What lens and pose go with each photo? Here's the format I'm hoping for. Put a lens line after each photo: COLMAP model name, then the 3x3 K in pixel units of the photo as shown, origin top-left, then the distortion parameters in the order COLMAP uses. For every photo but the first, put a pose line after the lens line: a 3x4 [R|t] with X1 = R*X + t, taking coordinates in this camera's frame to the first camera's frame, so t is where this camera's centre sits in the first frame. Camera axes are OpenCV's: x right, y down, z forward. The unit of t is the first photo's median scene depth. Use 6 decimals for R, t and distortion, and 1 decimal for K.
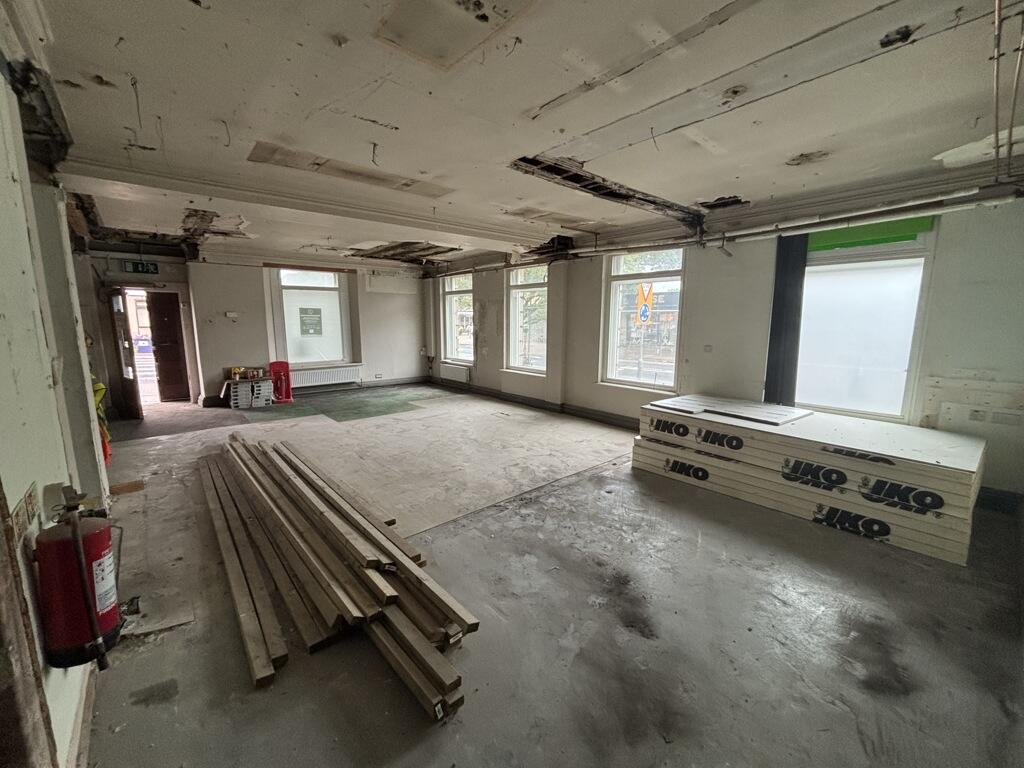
lens RADIAL K [[413.6, 0, 510.7], [0, 413.6, 381.1], [0, 0, 1]] dist [0.004462, 0.000629]
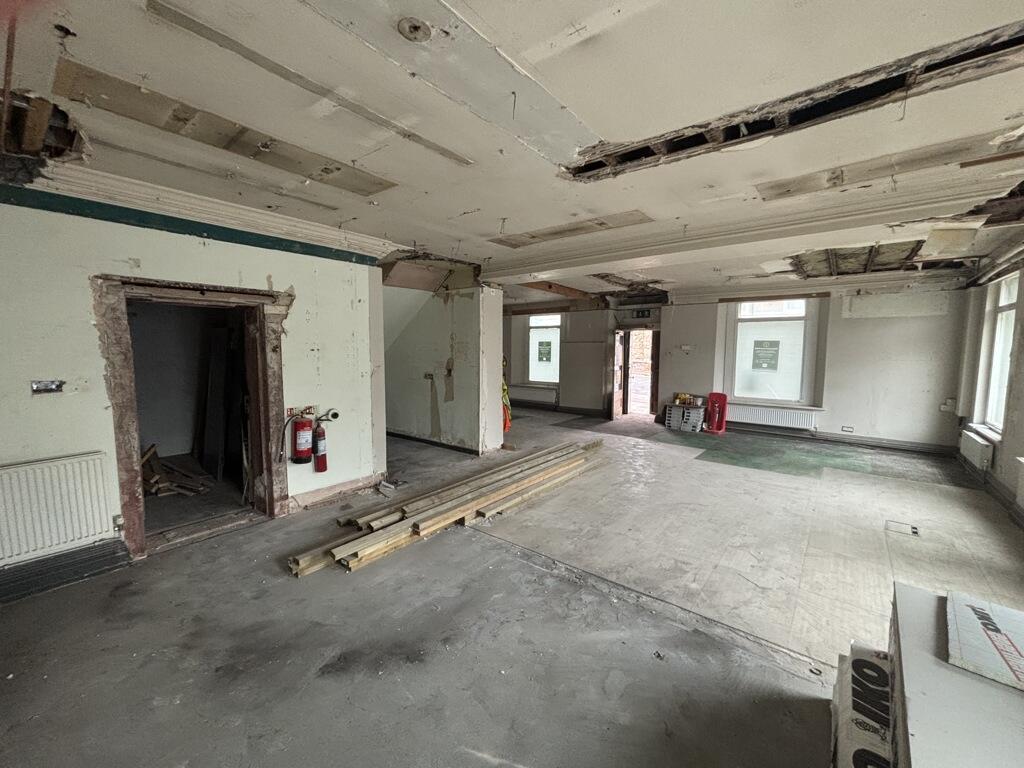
lens RADIAL K [[413.6, 0, 509.9], [0, 413.6, 386.5], [0, 0, 1]] dist [0.004462, 0.000629]
pose [[0.181318, 0.095414, -0.978785, 0.677086], [-0.154118, 0.985741, 0.067542, -0.103144], [0.971273, 0.138602, 0.193438, 0.582227]]
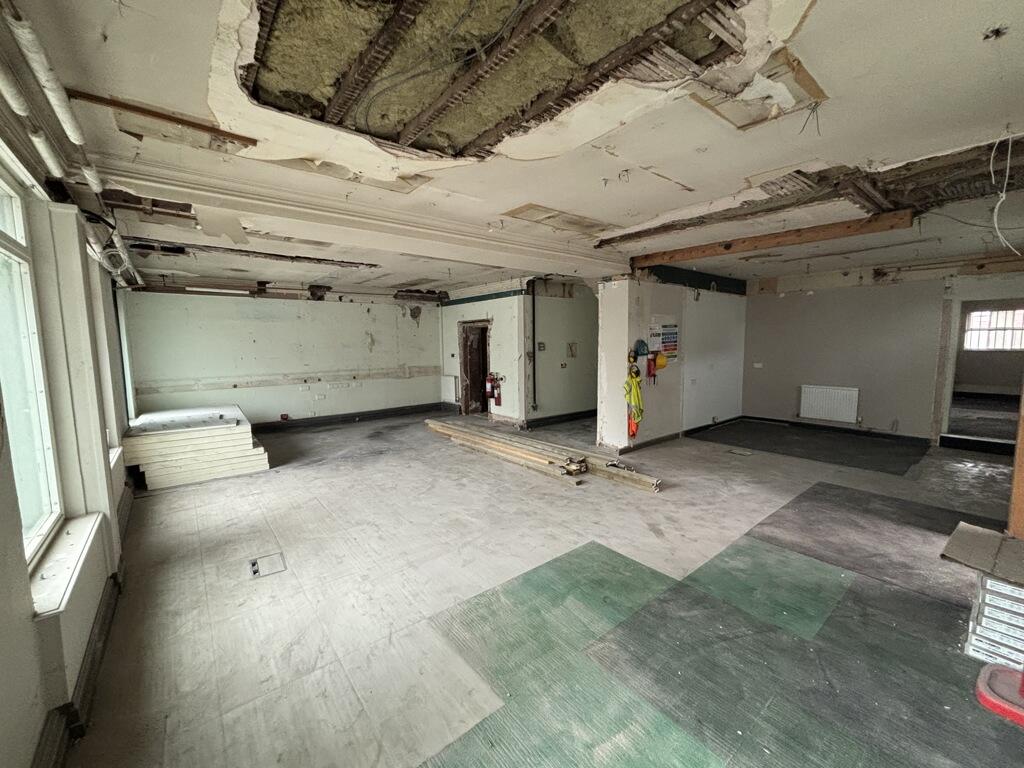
lens RADIAL K [[413.6, 0, 510.6], [0, 413.6, 385.4], [0, 0, 1]] dist [0.004462, 0.000629]
pose [[-0.999551, 0.009567, 0.028395, -0.500504], [0.016448, 0.967309, 0.253067, -0.363490], [-0.025046, 0.253420, -0.967032, 2.278651]]
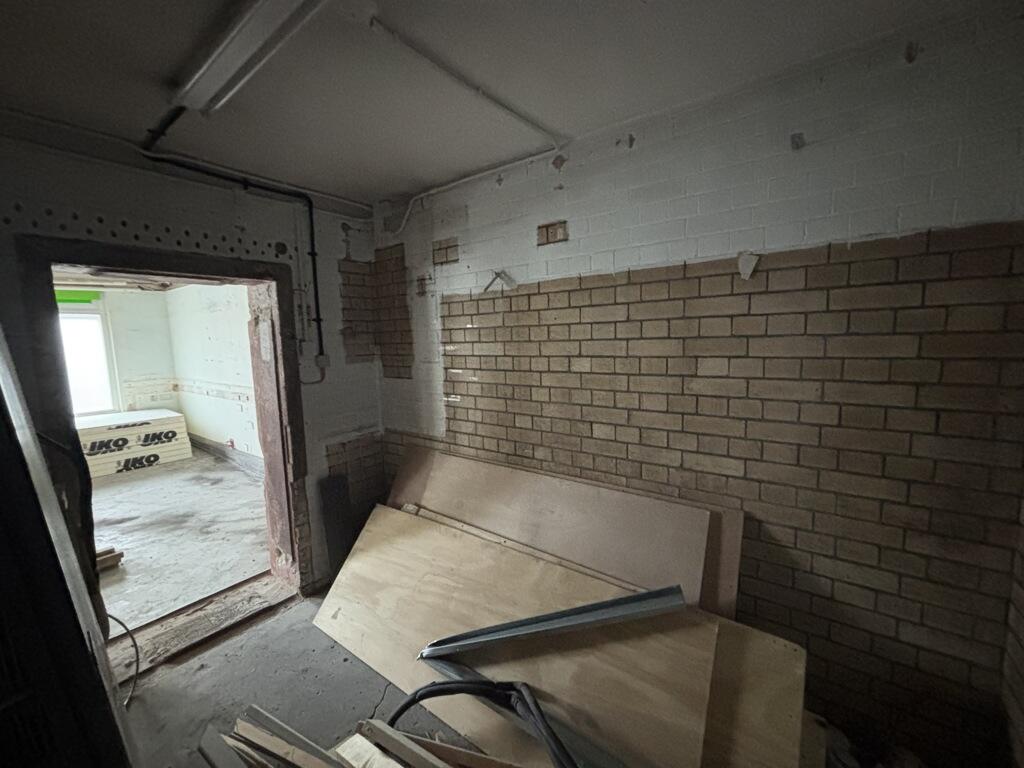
lens RADIAL K [[413.6, 0, 509.7], [0, 413.6, 383.1], [0, 0, 1]] dist [0.004462, 0.000629]
pose [[-0.206451, -0.110241, 0.972227, -0.915412], [0.173747, 0.973711, 0.147304, 0.014742], [-0.962907, 0.199333, -0.181870, -0.216314]]
